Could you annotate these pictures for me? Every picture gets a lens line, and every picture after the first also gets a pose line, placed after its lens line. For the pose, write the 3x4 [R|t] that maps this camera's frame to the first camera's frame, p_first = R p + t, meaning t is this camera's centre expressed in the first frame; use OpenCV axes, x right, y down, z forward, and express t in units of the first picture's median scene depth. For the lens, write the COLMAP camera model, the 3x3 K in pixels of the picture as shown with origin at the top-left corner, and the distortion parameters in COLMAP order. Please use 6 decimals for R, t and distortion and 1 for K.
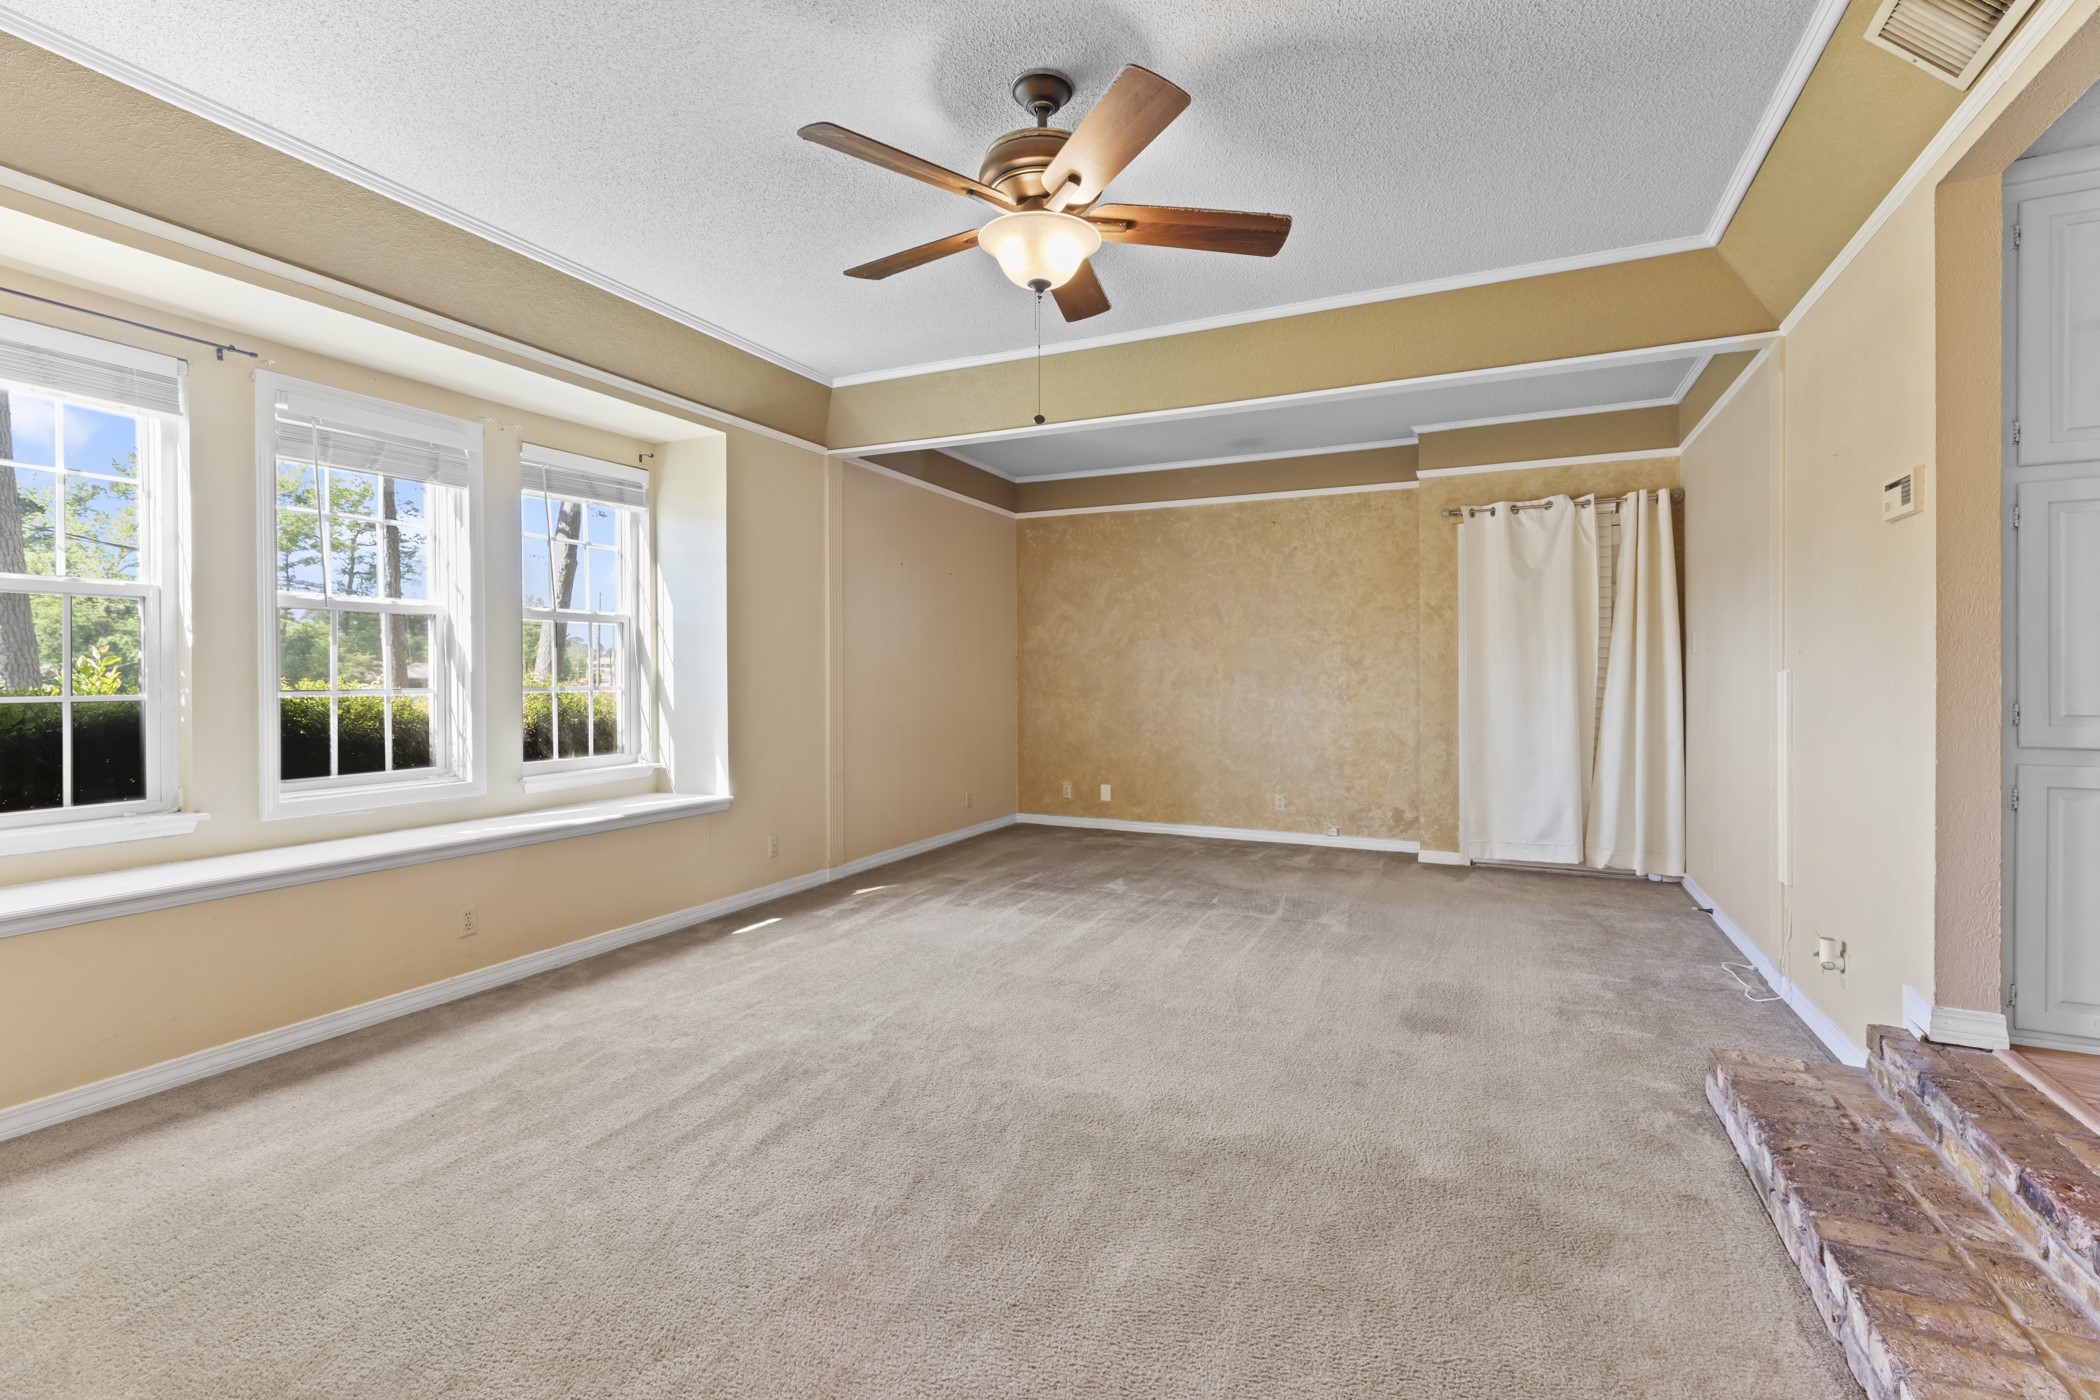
lens RADIAL K [[943.6, 0, 1043.2], [0, 943.6, 682.0], [0, 0, 1]] dist [0.004300, -0.000867]
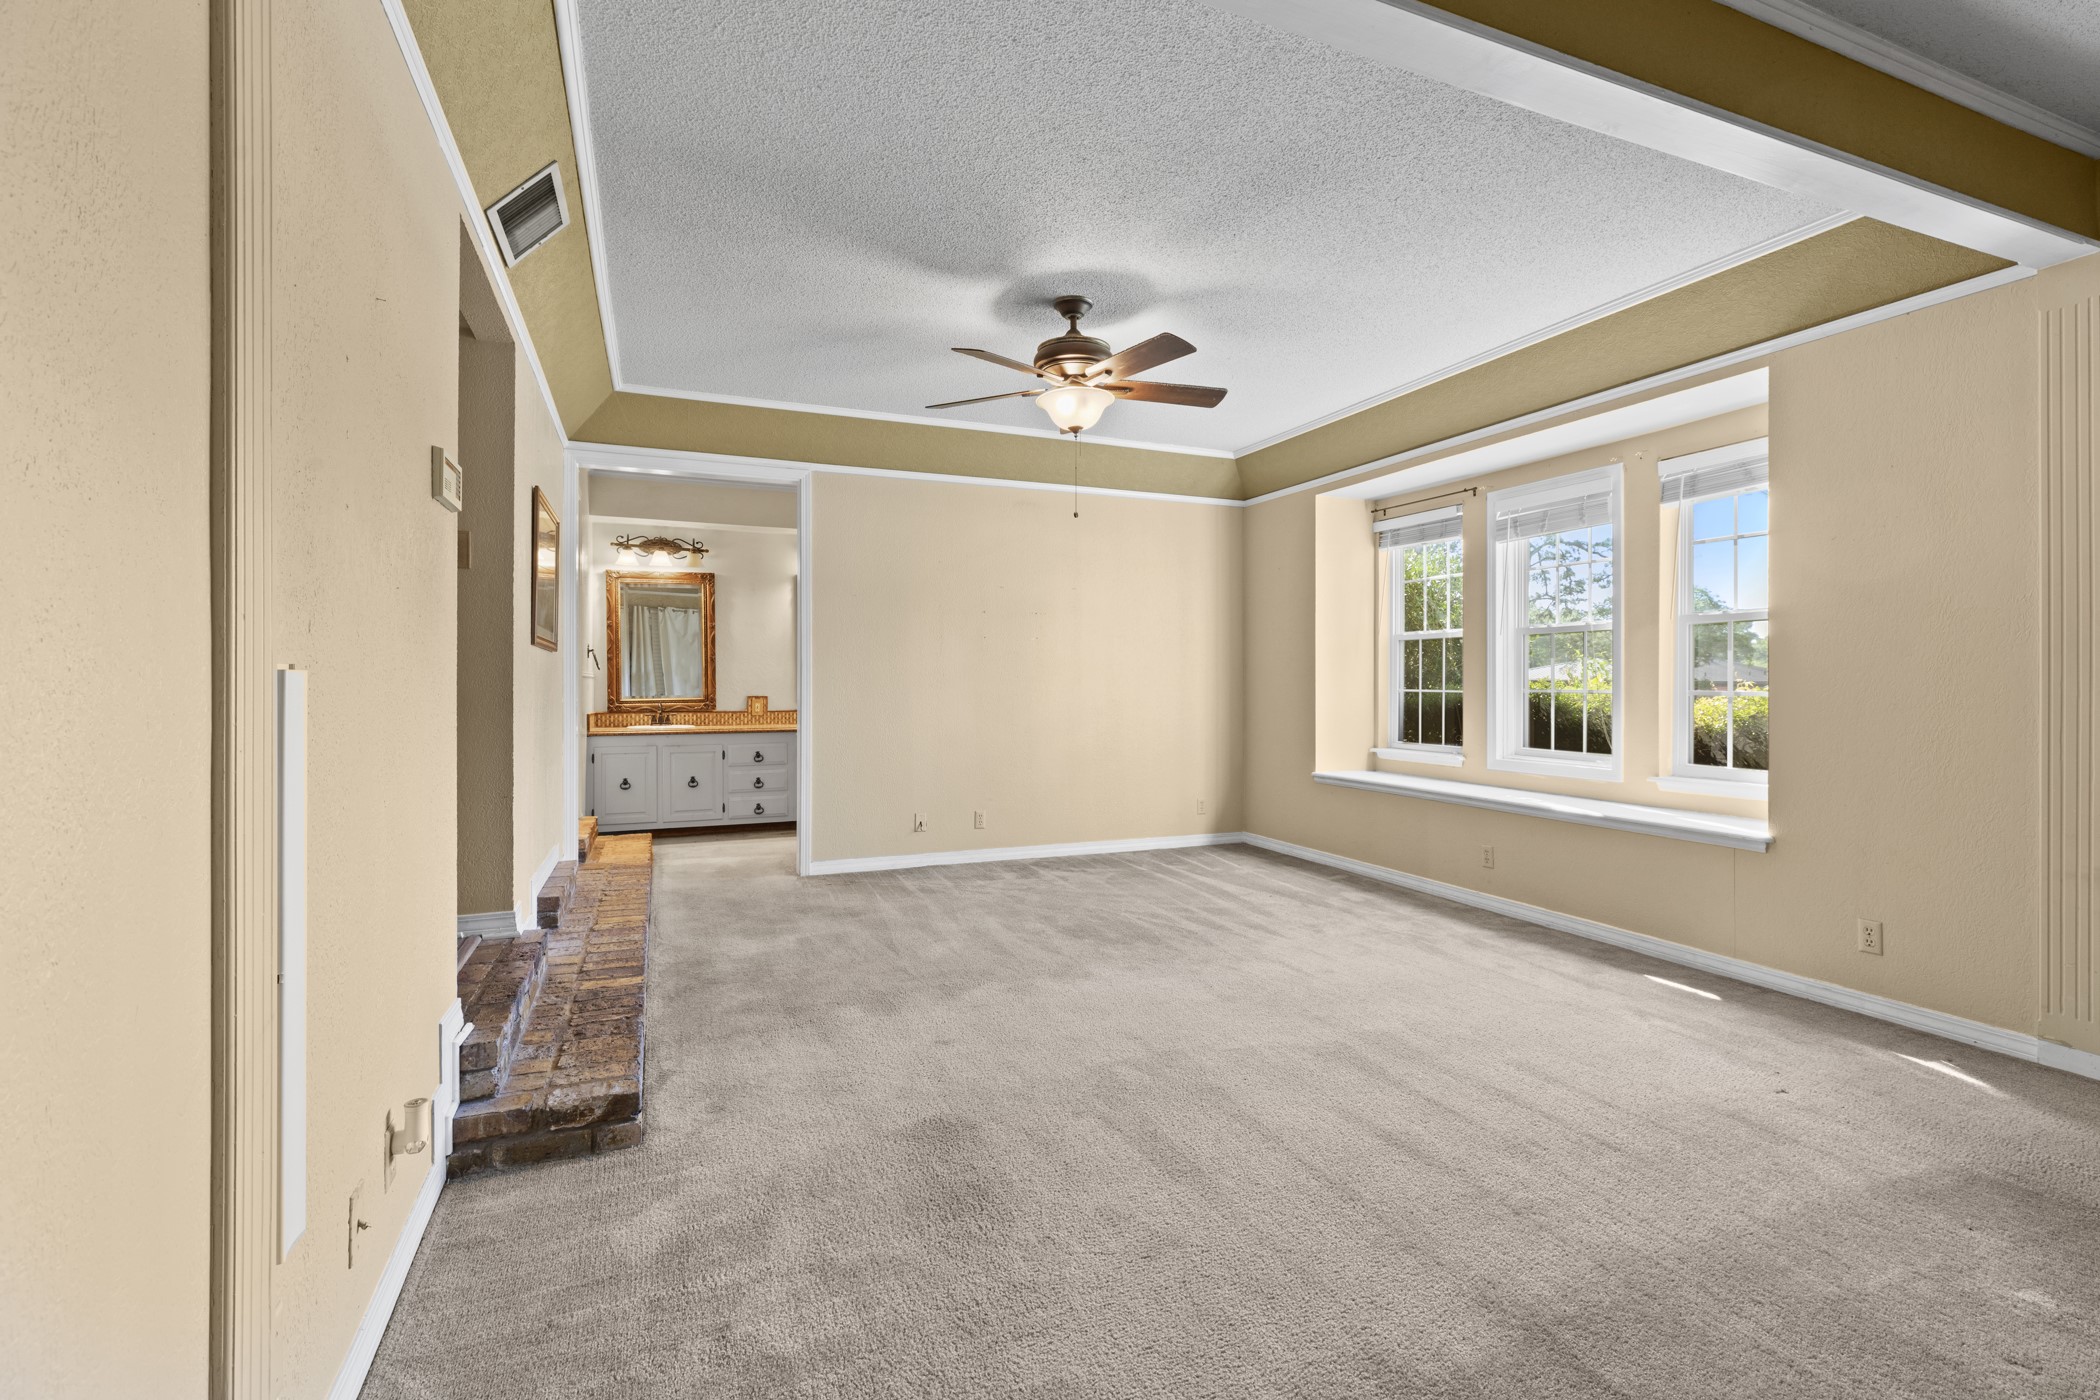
lens RADIAL K [[943.6, 0, 1048.8], [0, 943.6, 694.0], [0, 0, 1]] dist [0.004300, -0.000867]
pose [[-0.669902, 0.019306, -0.742198, 0.810184], [0.005481, 0.999763, 0.021059, -0.019628], [0.742429, 0.010040, -0.669850, 1.381056]]
